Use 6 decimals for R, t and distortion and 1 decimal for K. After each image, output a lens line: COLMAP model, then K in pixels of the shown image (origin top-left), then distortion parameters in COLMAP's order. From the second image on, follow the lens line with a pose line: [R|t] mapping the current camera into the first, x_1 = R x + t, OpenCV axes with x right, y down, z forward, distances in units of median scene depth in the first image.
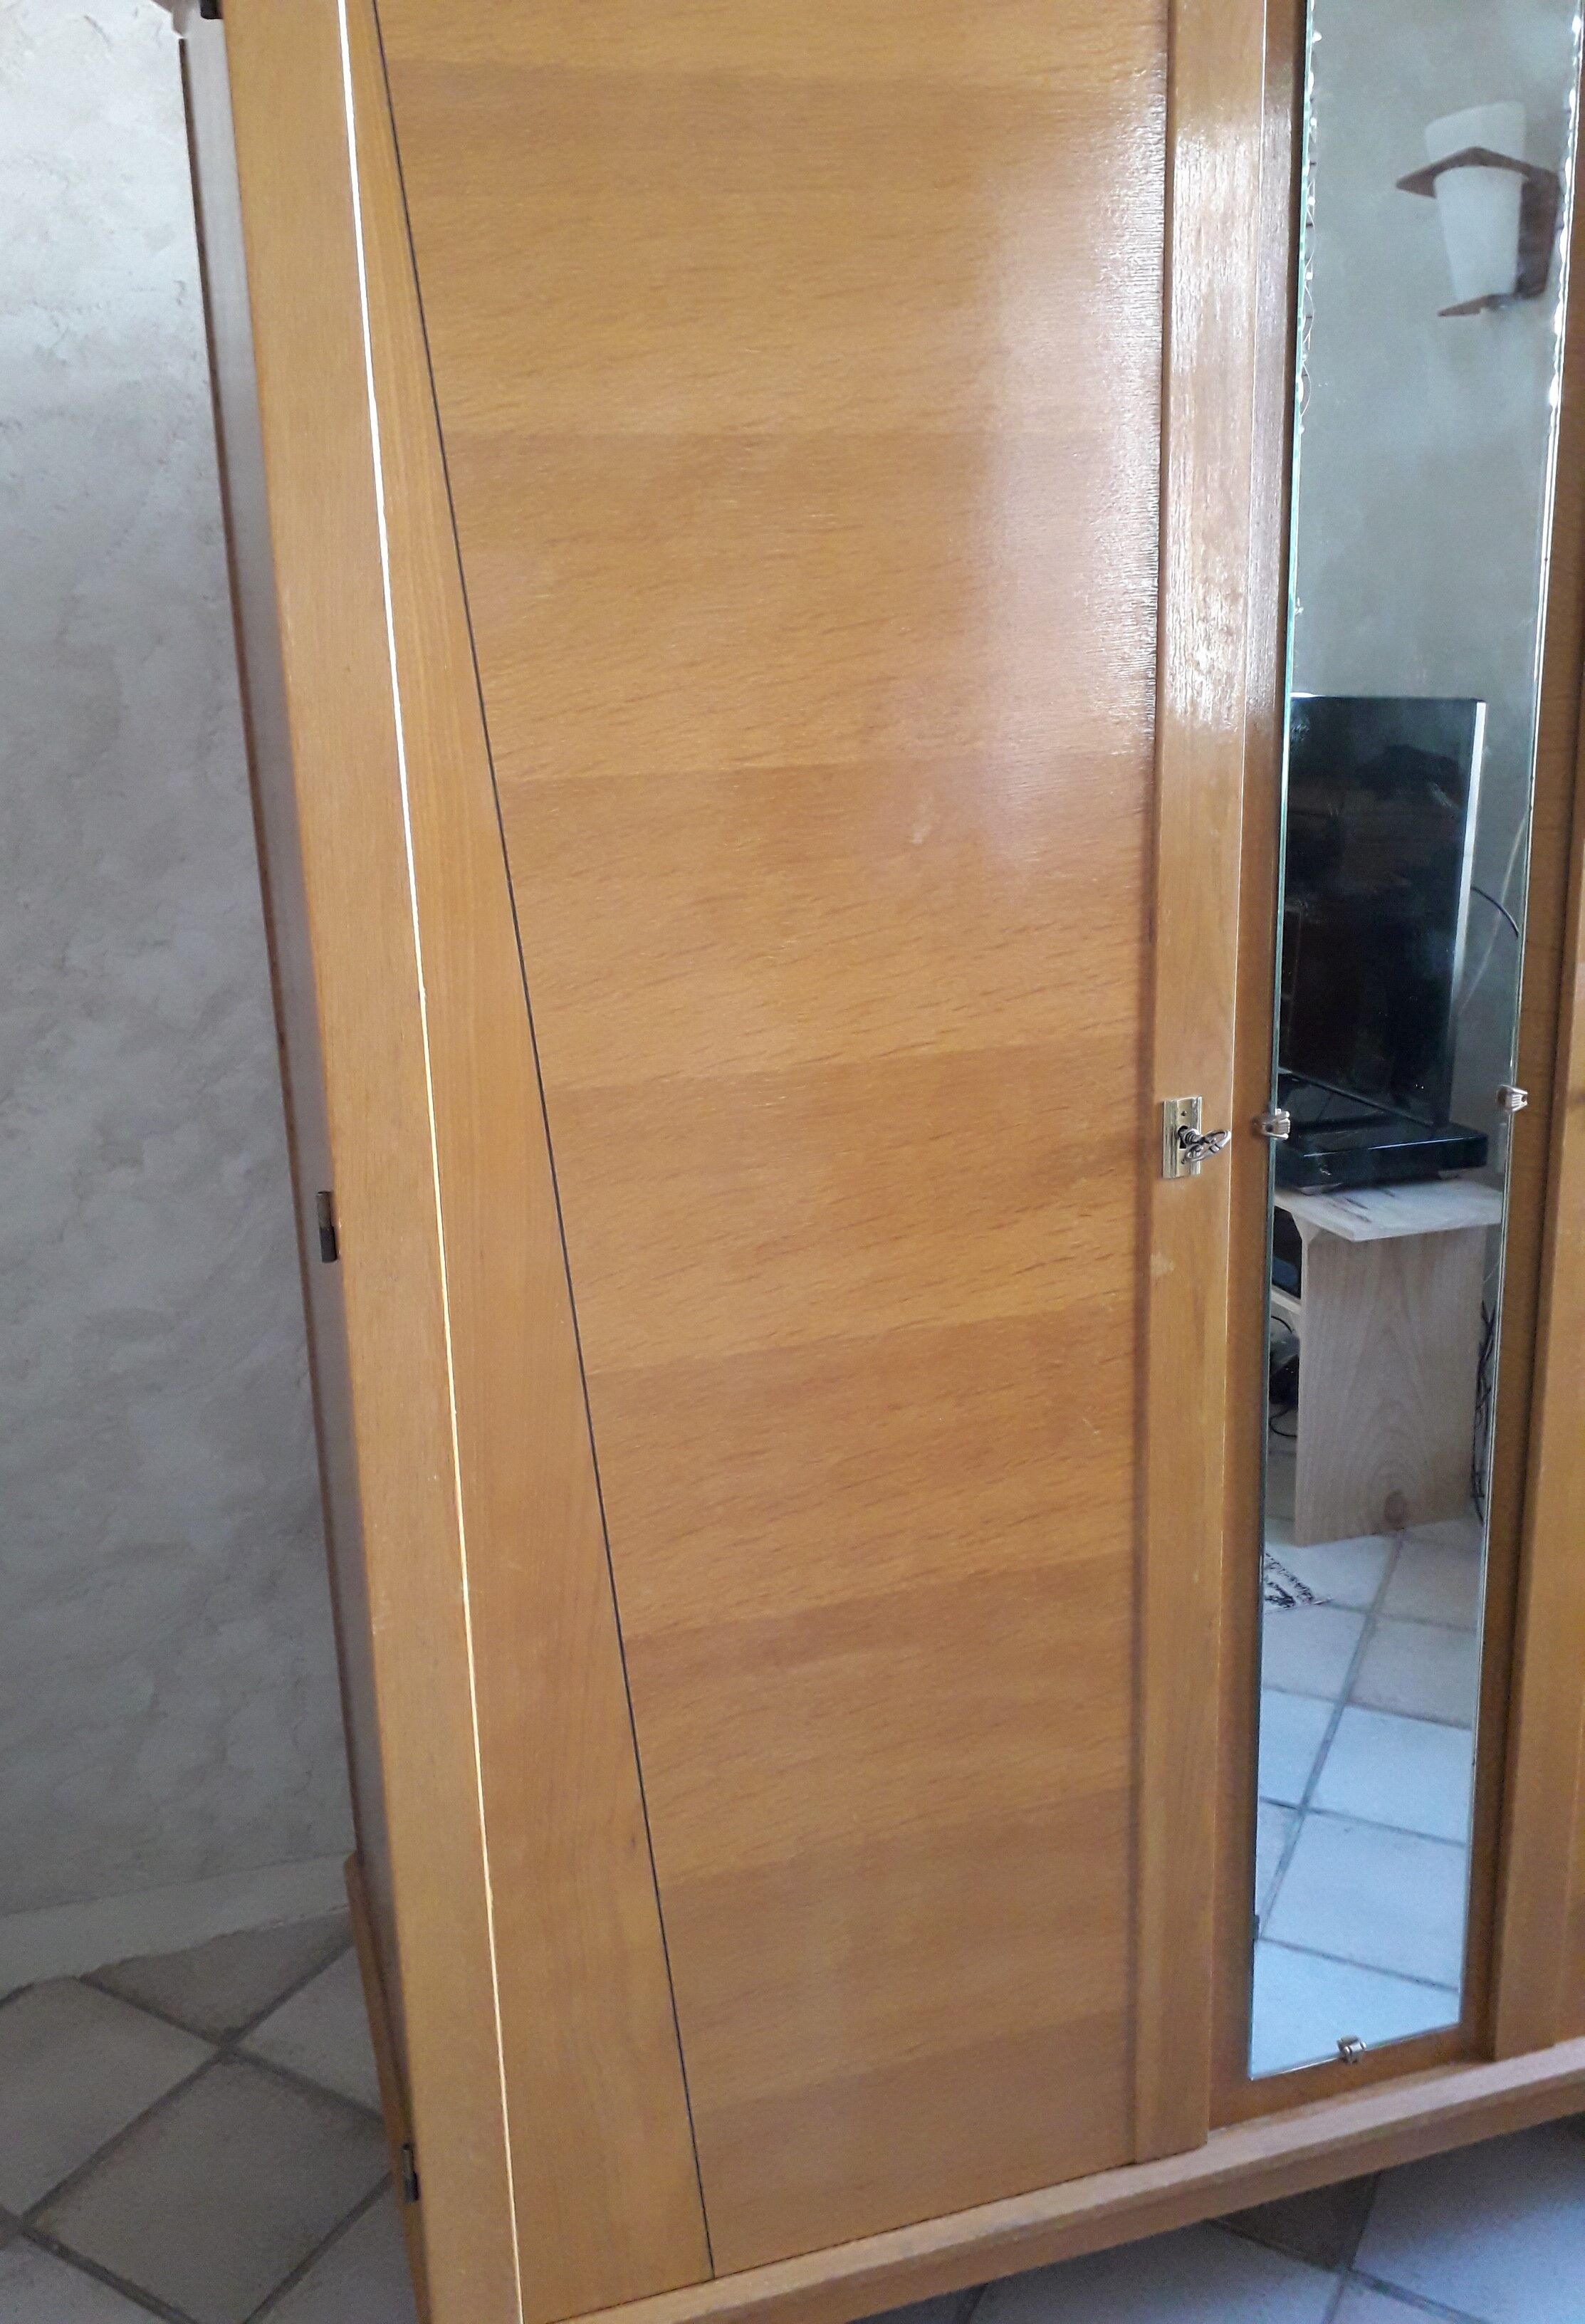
lens RADIAL K [[1792.7, 0, 713.9], [0, 1792.7, 1104.5], [0, 0, 1]] dist [-0.000420, -0.005996]
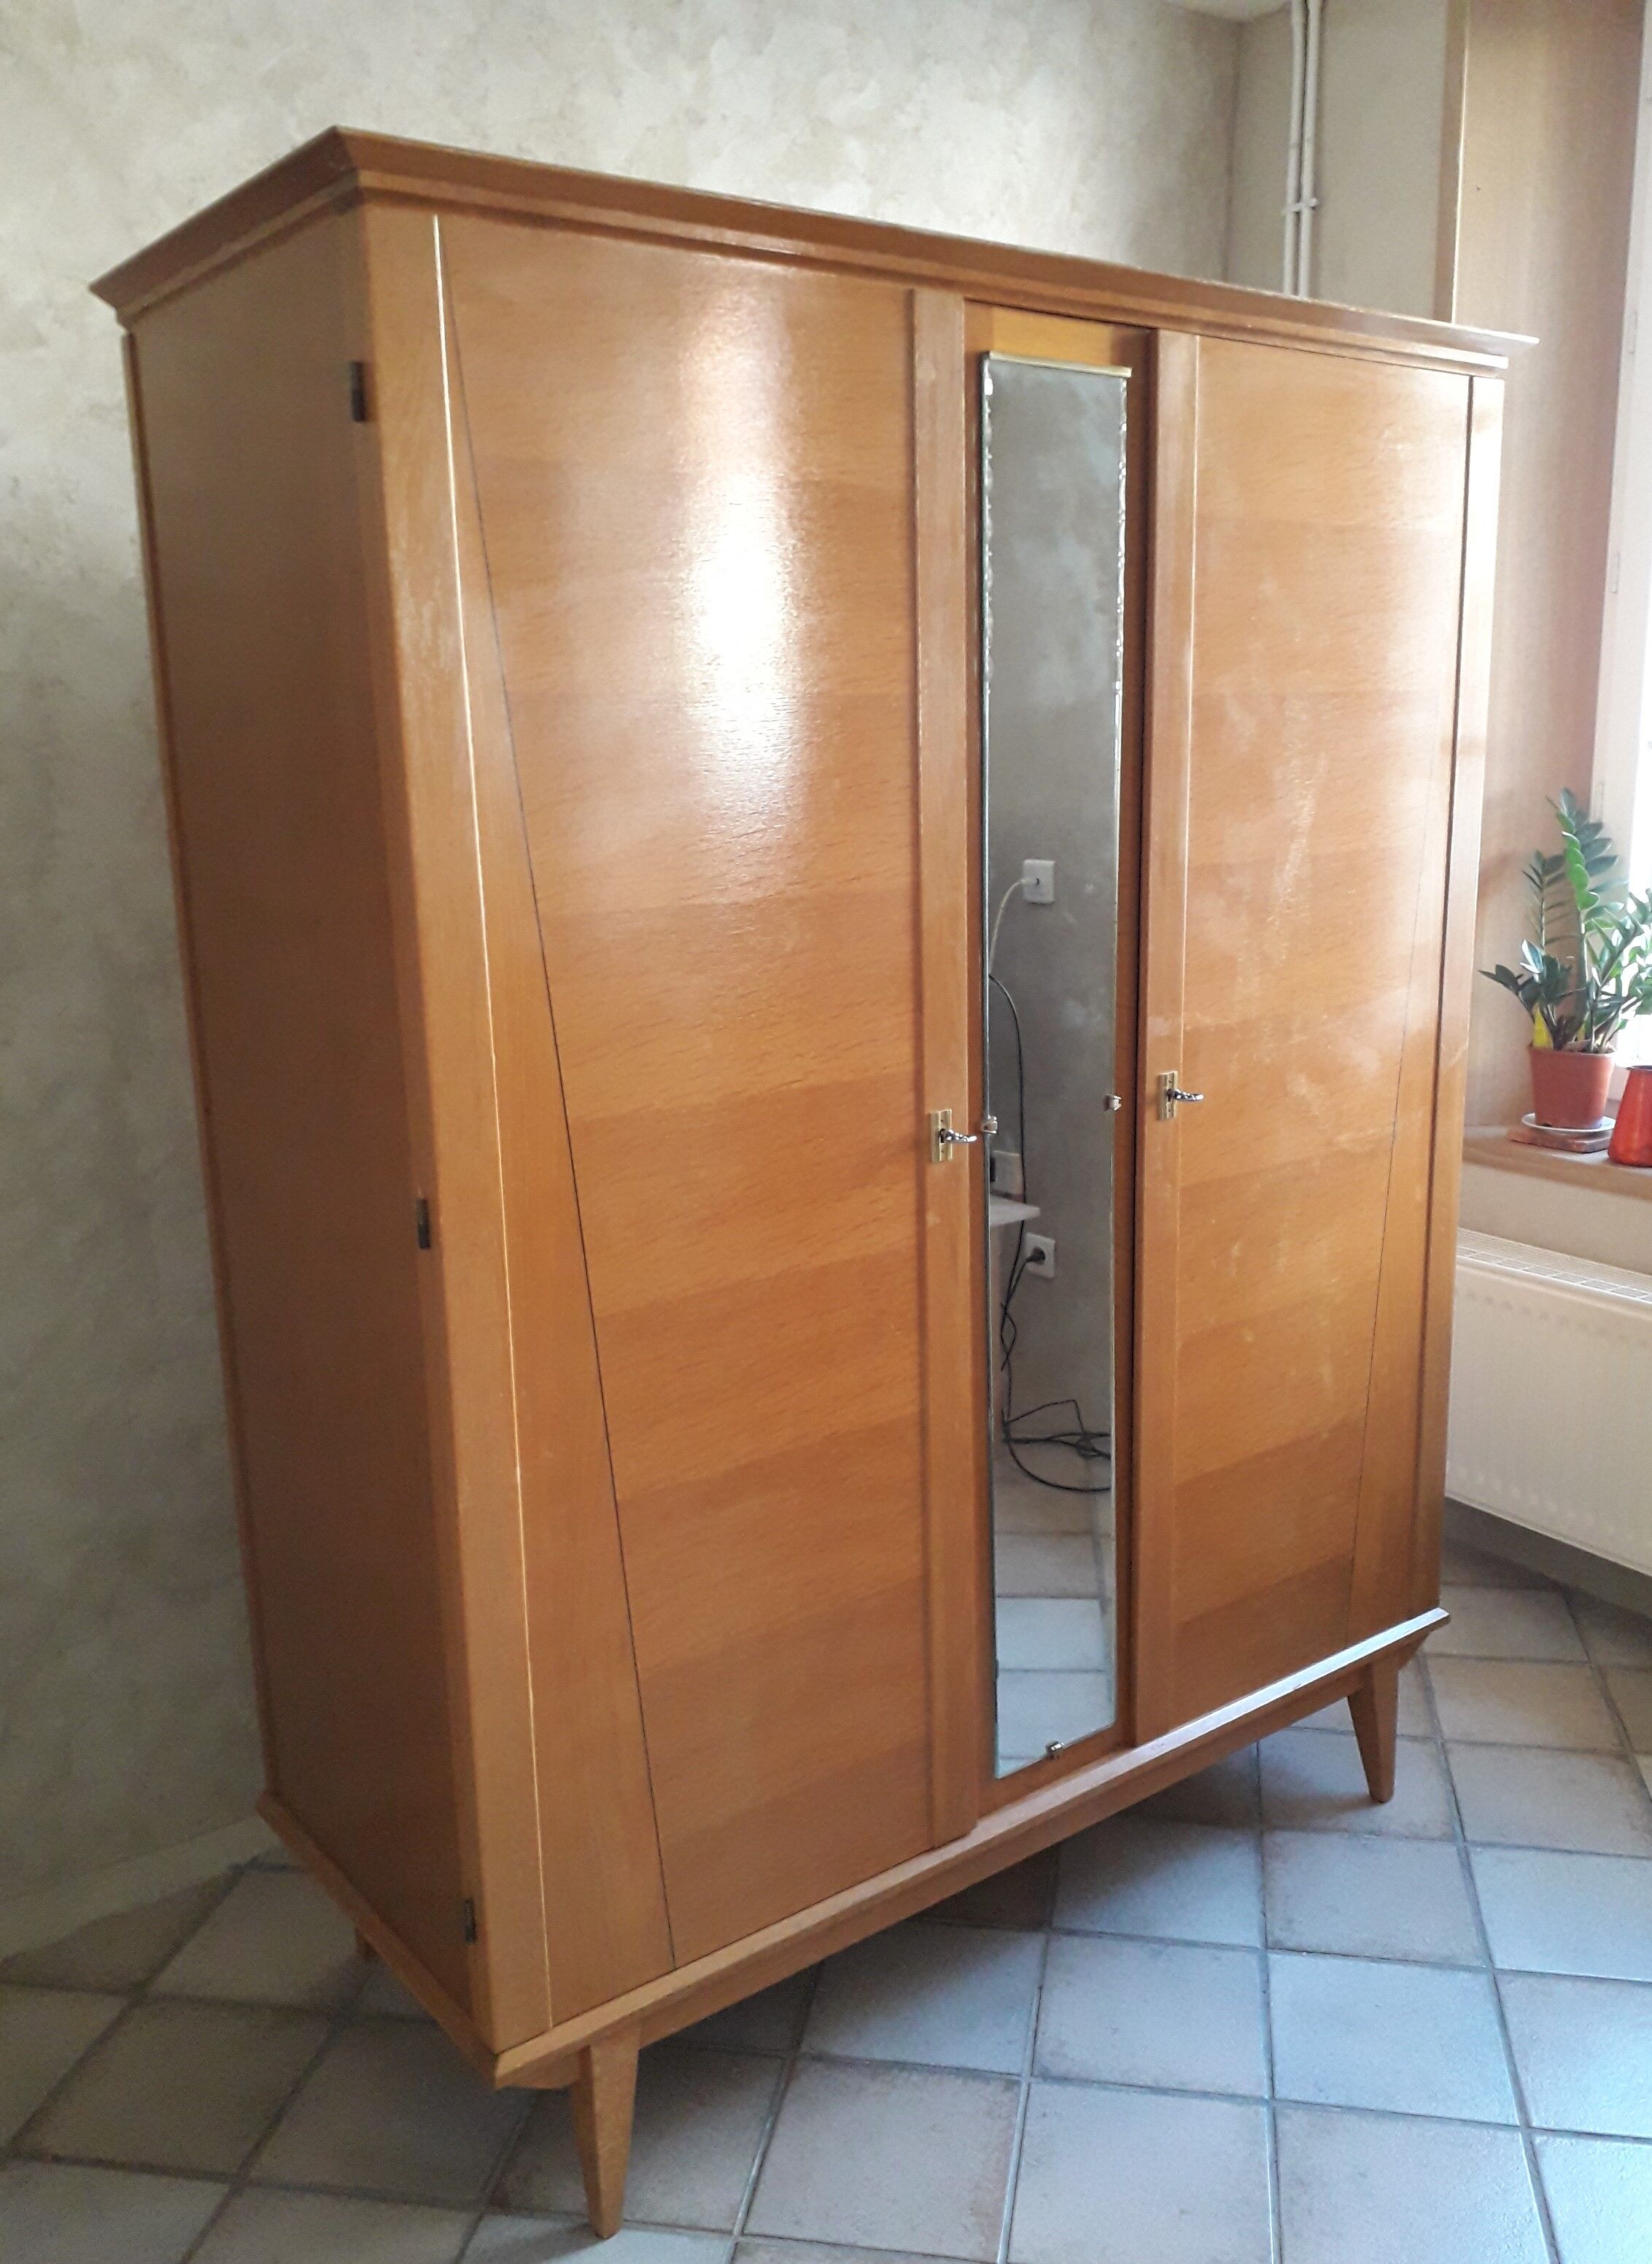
lens RADIAL K [[1807.8, 0, 831.0], [0, 1807.8, 1135.5], [0, 0, 1]] dist [0.062575, -0.108463]
pose [[0.933220, -0.052672, 0.355423, -0.384218], [0.063947, 0.997752, -0.020041, 0.042885], [-0.353568, 0.041430, 0.934491, -0.433309]]
